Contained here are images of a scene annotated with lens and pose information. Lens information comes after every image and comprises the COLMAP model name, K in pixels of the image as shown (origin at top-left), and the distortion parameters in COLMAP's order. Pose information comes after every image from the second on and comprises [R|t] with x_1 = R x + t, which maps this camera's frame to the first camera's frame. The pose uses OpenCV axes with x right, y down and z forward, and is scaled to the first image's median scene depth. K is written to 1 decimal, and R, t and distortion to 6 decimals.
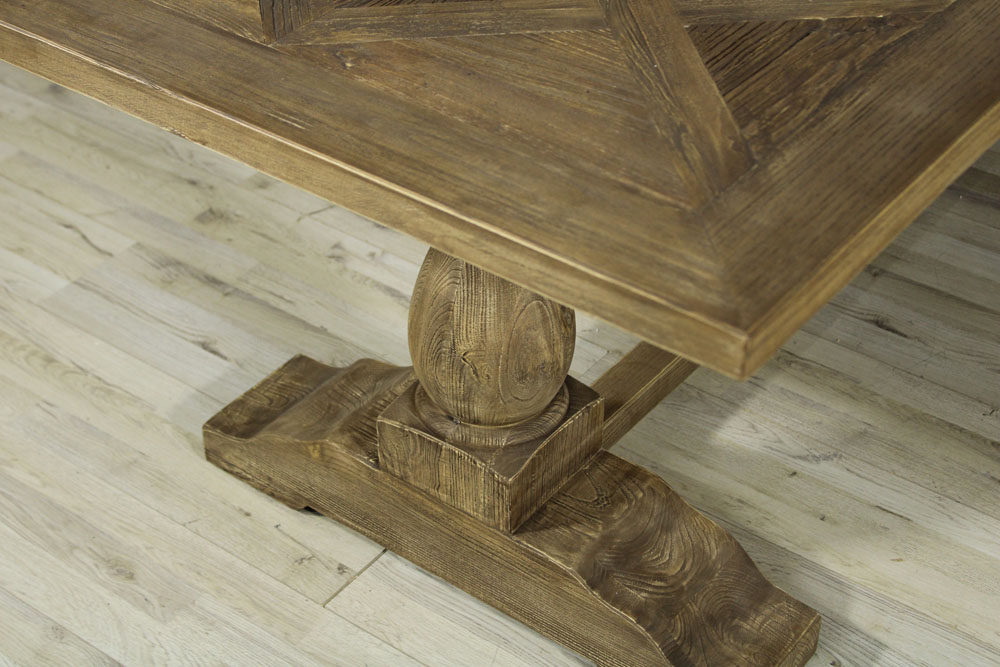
lens RADIAL K [[1794.4, 0, 500.0], [0, 1794.4, 333.5], [0, 0, 1]] dist [-0.008103, 0.206190]
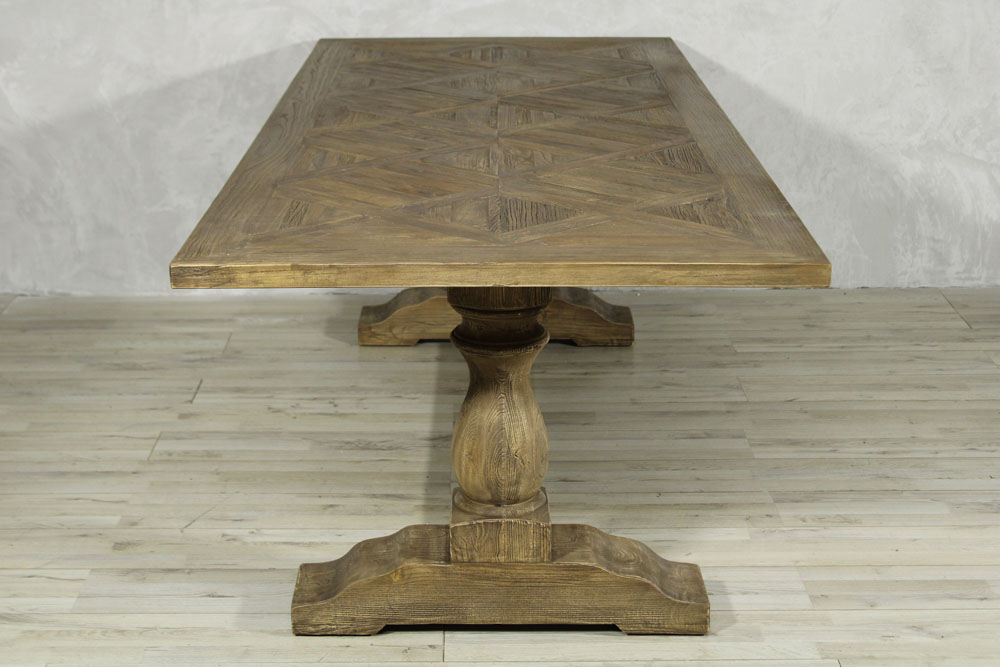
lens RADIAL K [[1794.4, 0, 500.0], [0, 1794.4, 333.5], [0, 0, 1]] dist [-0.008103, 0.206190]
pose [[0.796552, -0.181093, 0.576811, -1.361142], [0.364163, 0.905300, -0.218670, 0.378483], [-0.482587, 0.384235, 0.787066, -0.545573]]
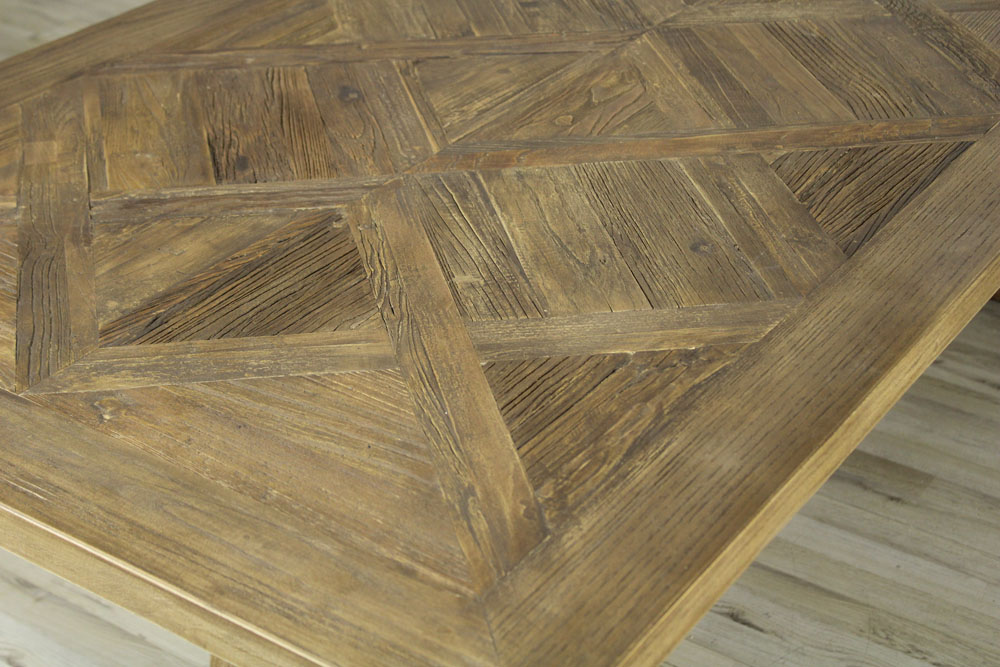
lens RADIAL K [[1794.4, 0, 500.0], [0, 1794.4, 333.5], [0, 0, 1]] dist [-0.008103, 0.206190]
pose [[0.998154, -0.015843, 0.058631, 0.063663], [0.022553, 0.993039, -0.115608, -0.086481], [-0.056392, 0.116717, 0.991563, 0.093062]]
